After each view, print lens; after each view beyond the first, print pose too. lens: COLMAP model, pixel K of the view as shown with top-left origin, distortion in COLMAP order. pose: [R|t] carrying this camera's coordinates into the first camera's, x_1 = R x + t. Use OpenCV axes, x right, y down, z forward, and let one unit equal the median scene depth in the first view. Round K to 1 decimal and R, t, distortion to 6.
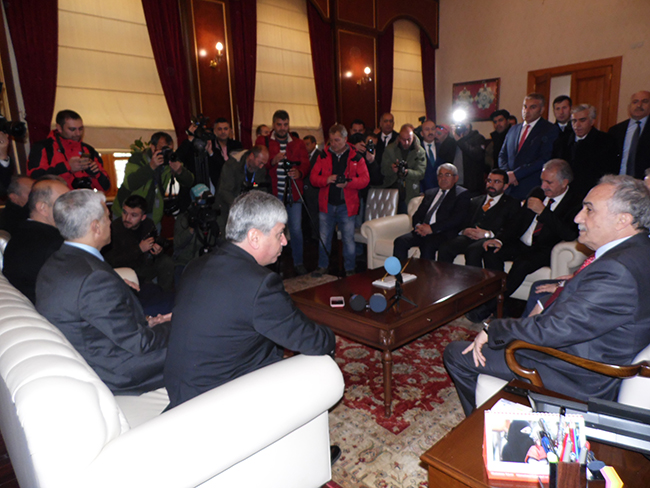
lens RADIAL K [[439.5, 0, 325.0], [0, 439.5, 244.0], [0, 0, 1]] dist [0.002771, 0.003749]
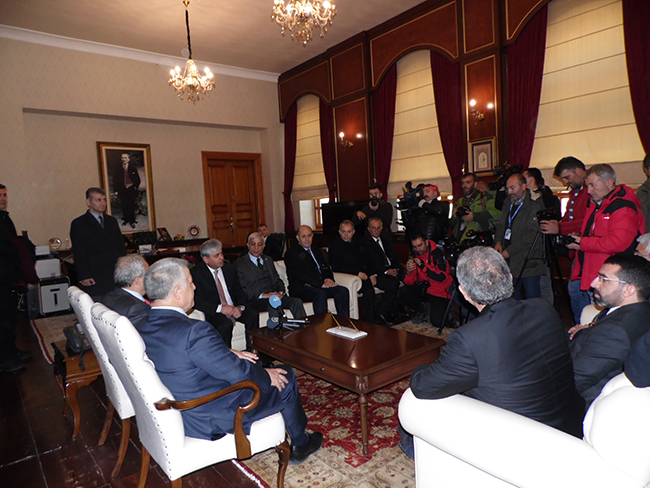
lens RADIAL K [[439.5, 0, 325.0], [0, 439.5, 244.0], [0, 0, 1]] dist [0.002771, 0.003749]
pose [[-0.104918, 0.106600, -0.988751, 1.019729], [-0.157079, 0.979981, 0.122323, -0.194505], [0.981997, 0.168146, -0.086073, 0.878691]]
